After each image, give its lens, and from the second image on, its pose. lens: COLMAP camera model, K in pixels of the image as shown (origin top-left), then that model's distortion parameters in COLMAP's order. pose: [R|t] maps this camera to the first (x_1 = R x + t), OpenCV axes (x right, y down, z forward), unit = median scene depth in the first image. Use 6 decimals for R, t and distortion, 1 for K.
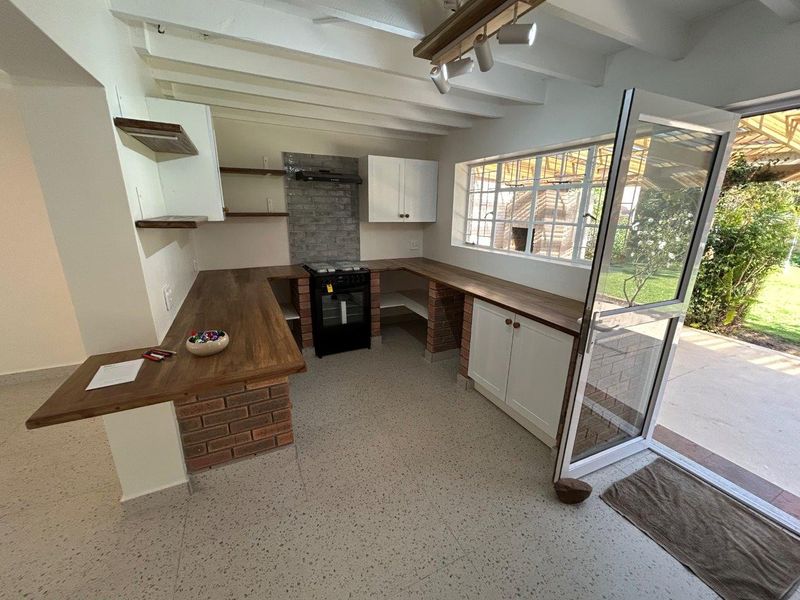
lens RADIAL K [[321.5, 0, 400.0], [0, 321.5, 300.0], [0, 0, 1]] dist [-0.001504, 0.000703]
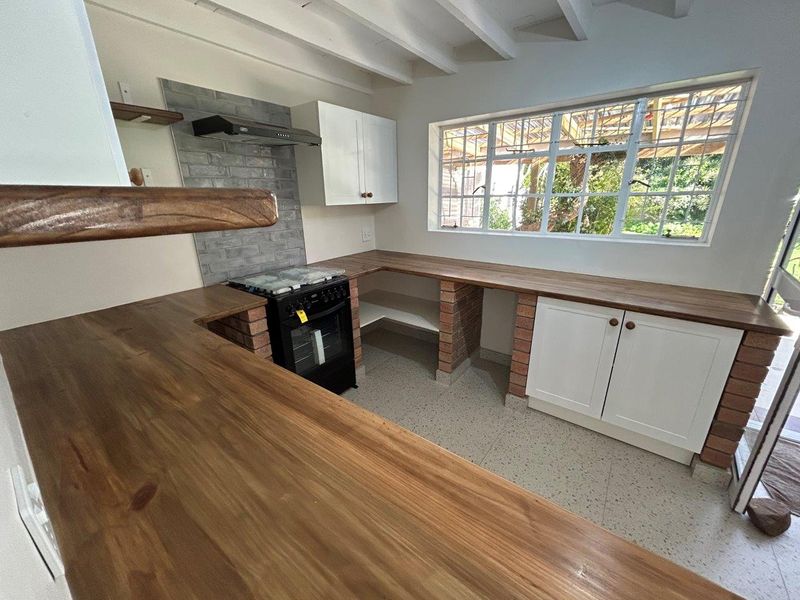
lens RADIAL K [[321.5, 0, 400.0], [0, 321.5, 300.0], [0, 0, 1]] dist [-0.001504, 0.000703]
pose [[0.893544, -0.168655, 0.416094, -0.303554], [0.151459, 0.985670, 0.074268, -0.084373], [-0.422657, -0.003341, 0.906284, 0.365475]]
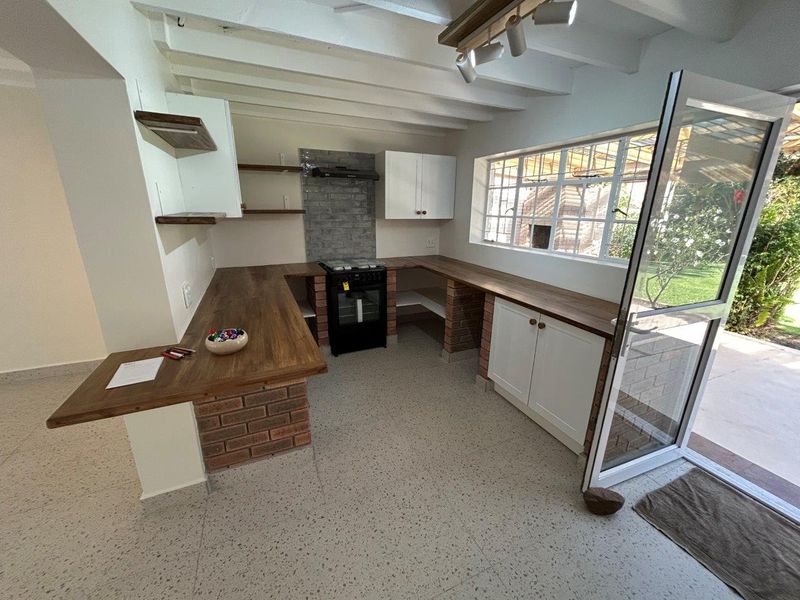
lens RADIAL K [[321.5, 0, 400.0], [0, 321.5, 300.0], [0, 0, 1]] dist [-0.001504, 0.000703]
pose [[0.999316, 0.006016, -0.036482, -0.016634], [-0.005810, 0.999966, 0.005771, -0.000701], [0.036516, -0.005555, 0.999318, 0.019060]]
